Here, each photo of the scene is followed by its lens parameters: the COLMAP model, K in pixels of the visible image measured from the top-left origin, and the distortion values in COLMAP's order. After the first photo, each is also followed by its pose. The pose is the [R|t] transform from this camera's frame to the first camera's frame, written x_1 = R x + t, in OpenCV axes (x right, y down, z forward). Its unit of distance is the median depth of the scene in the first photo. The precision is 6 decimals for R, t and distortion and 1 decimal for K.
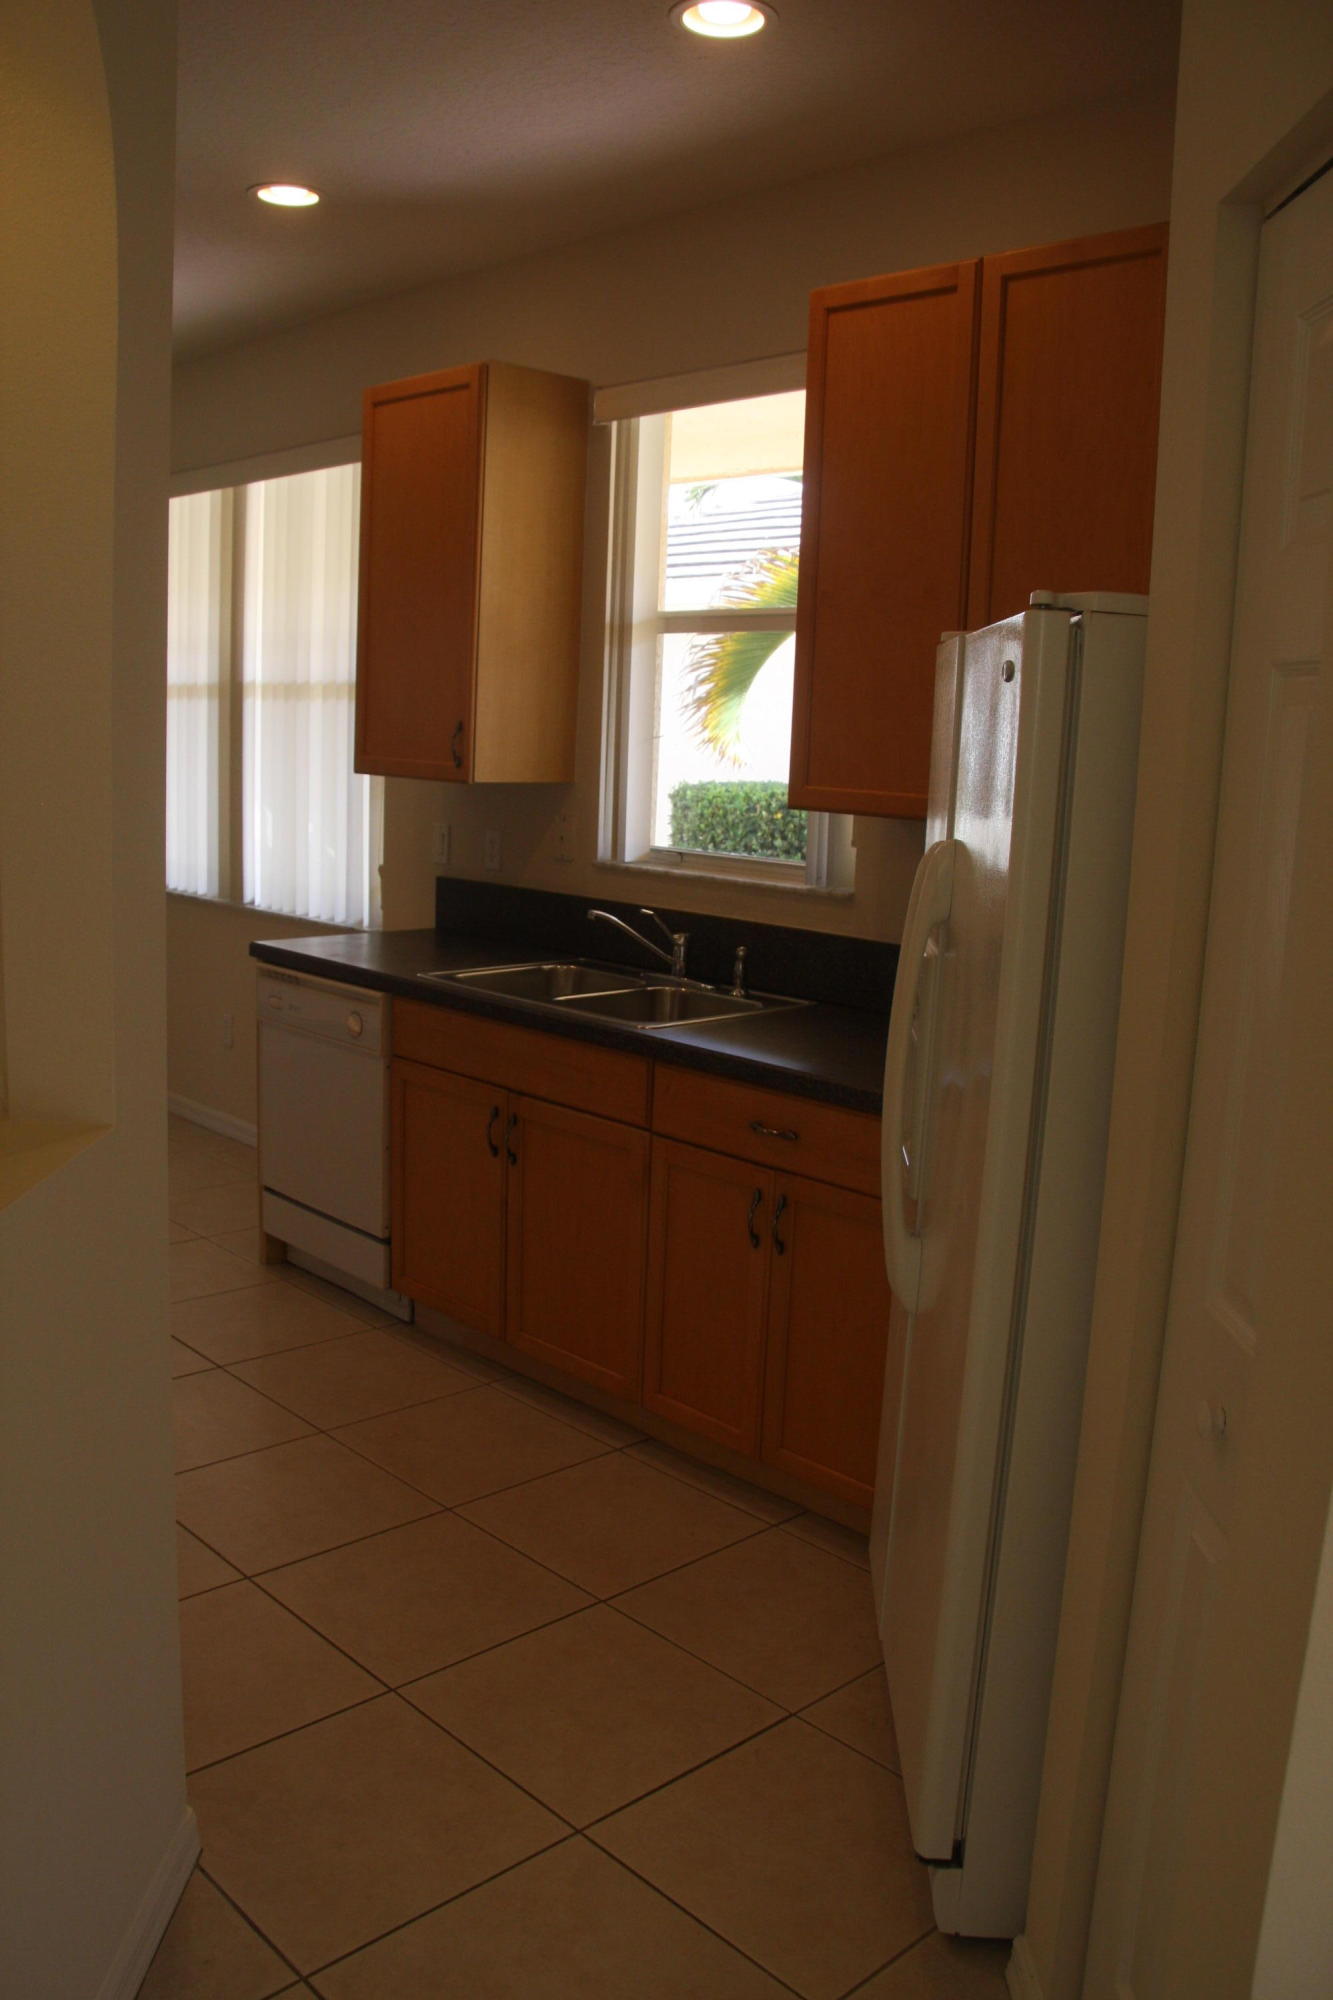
lens RADIAL K [[1650.1, 0, 662.9], [0, 1650.1, 997.7], [0, 0, 1]] dist [-0.167439, 0.098549]
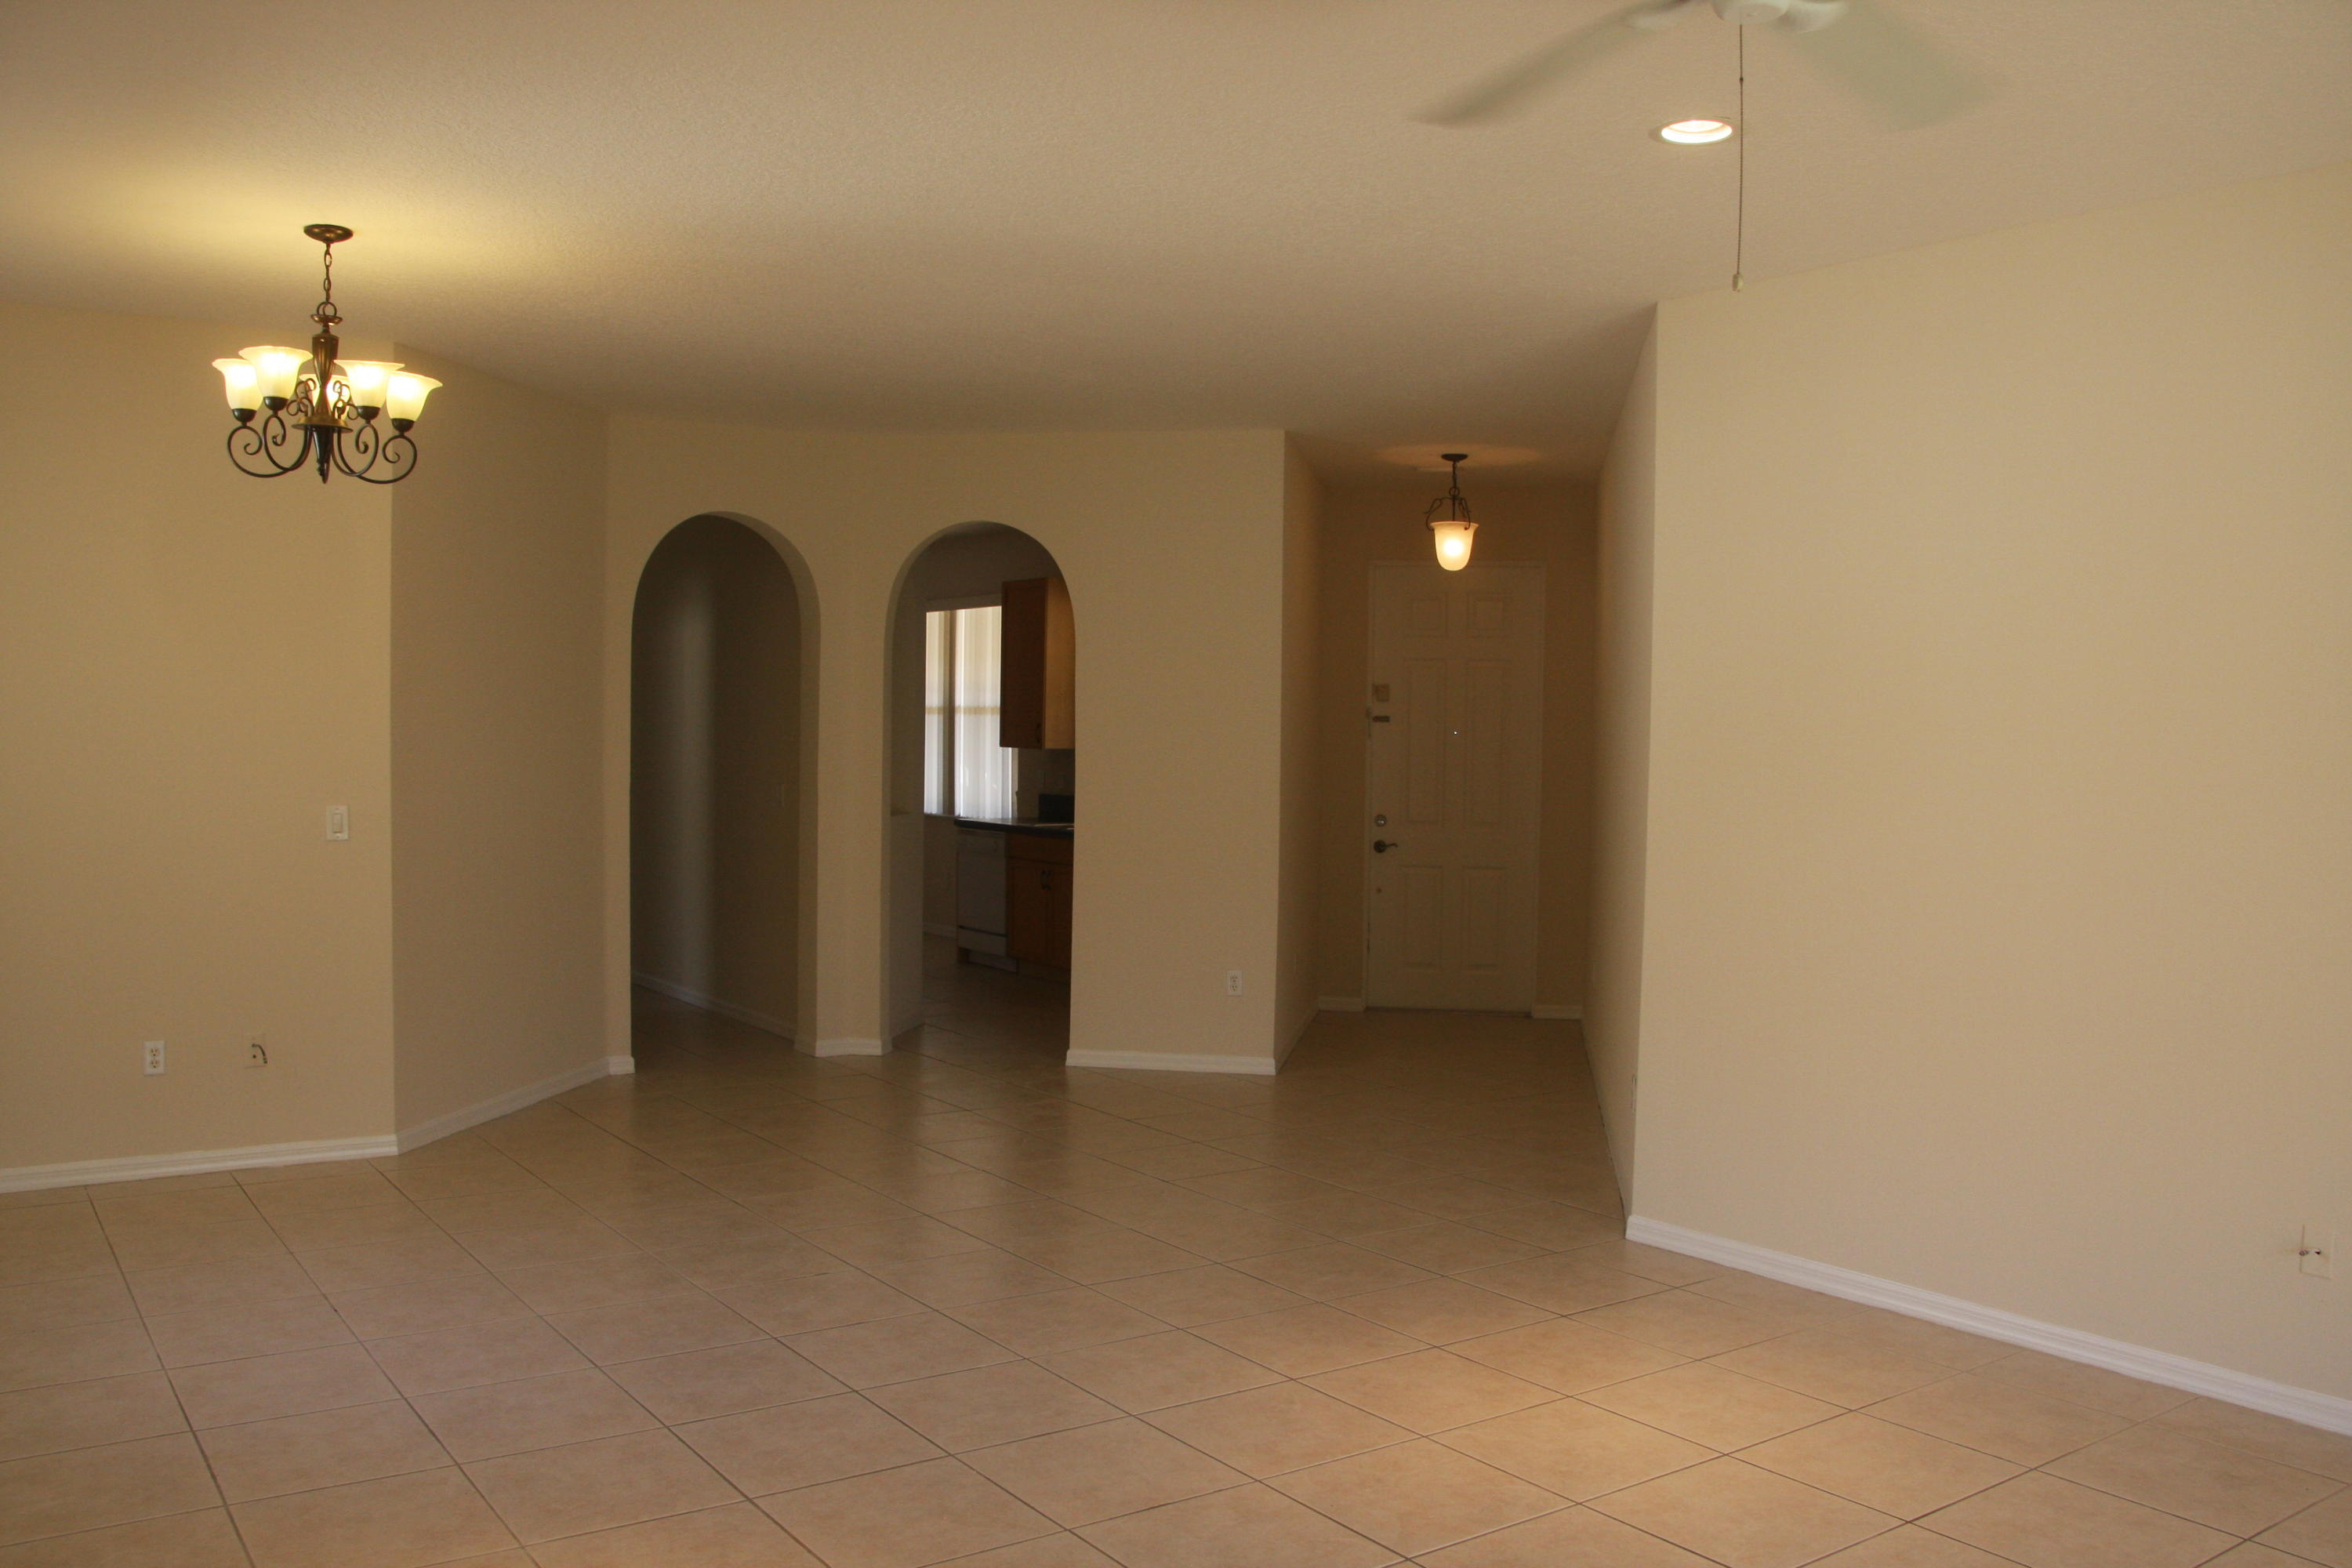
lens RADIAL K [[1940.5, 0, 1178.5], [0, 1940.5, 789.7], [0, 0, 1]] dist [-0.167439, 0.098549]
pose [[0.988047, -0.022026, -0.152572, 0.411685], [0.000875, 0.990525, -0.137331, 0.258550], [0.154152, 0.135556, 0.978704, -1.404396]]
